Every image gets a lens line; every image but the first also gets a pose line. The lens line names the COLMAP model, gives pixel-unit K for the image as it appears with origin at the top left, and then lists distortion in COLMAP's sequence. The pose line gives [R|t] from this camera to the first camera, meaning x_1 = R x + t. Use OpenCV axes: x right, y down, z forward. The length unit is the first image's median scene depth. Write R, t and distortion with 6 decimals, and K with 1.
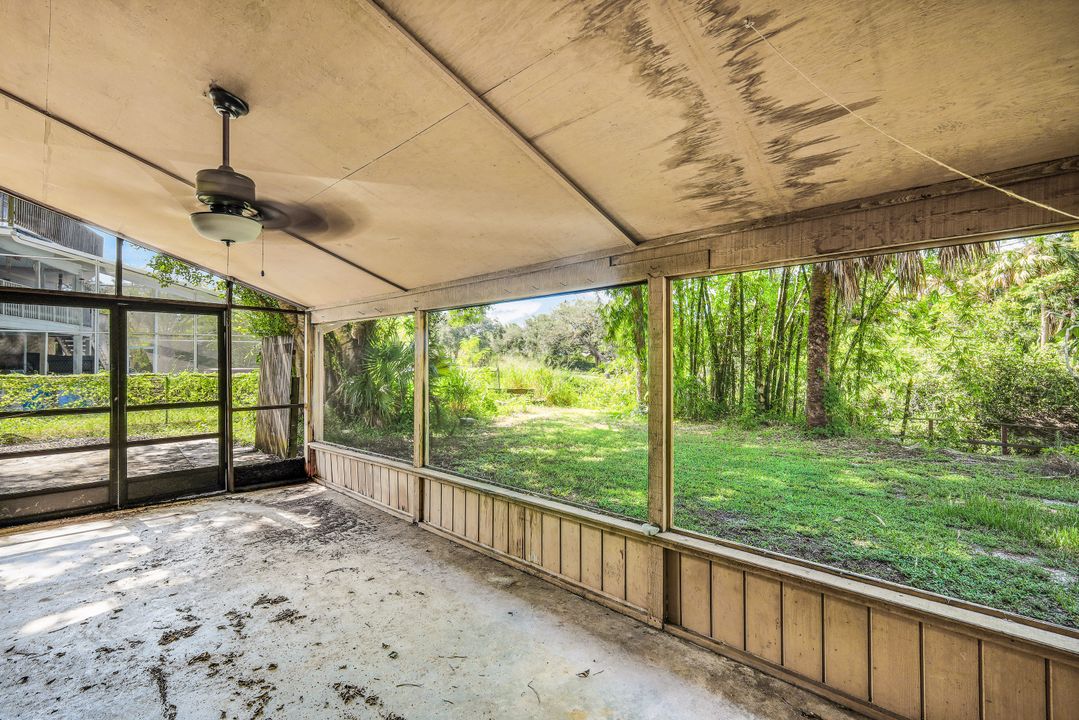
lens RADIAL K [[465.2, 0, 540.5], [0, 465.2, 360.0], [0, 0, 1]] dist [0.002637, -0.000458]
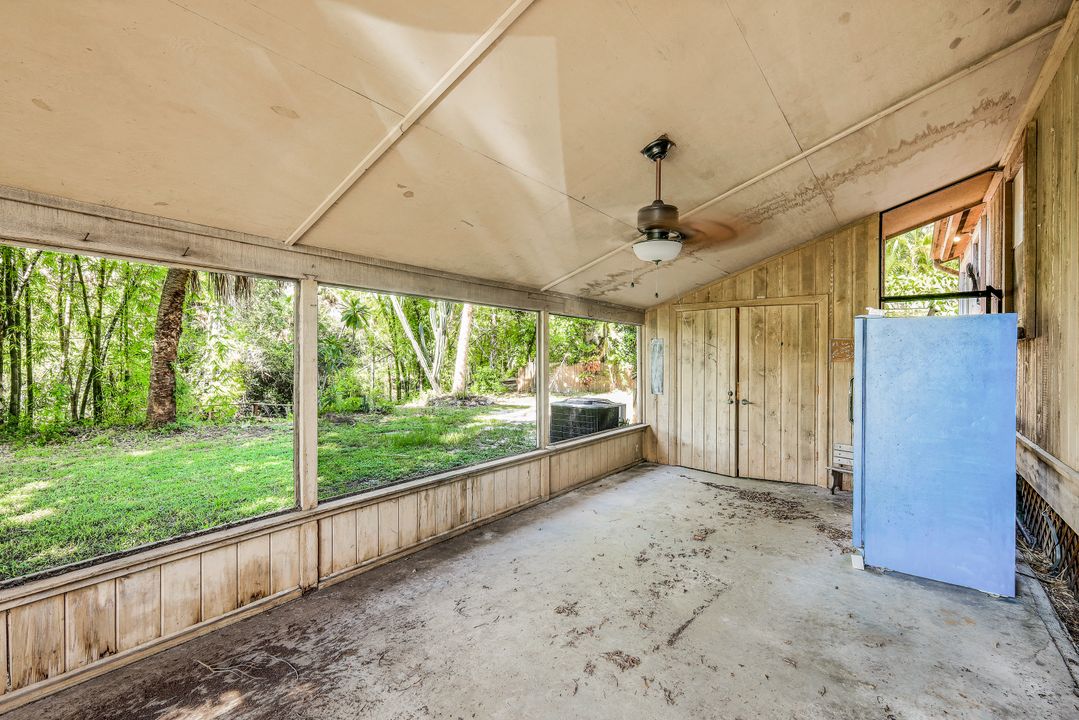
lens RADIAL K [[465.2, 0, 540.5], [0, 465.2, 360.0], [0, 0, 1]] dist [0.002637, -0.000458]
pose [[-0.077911, -0.003902, 0.996953, -1.130643], [-0.009949, 0.999946, 0.003136, 0.010889], [-0.996911, -0.009674, -0.077946, 0.841945]]
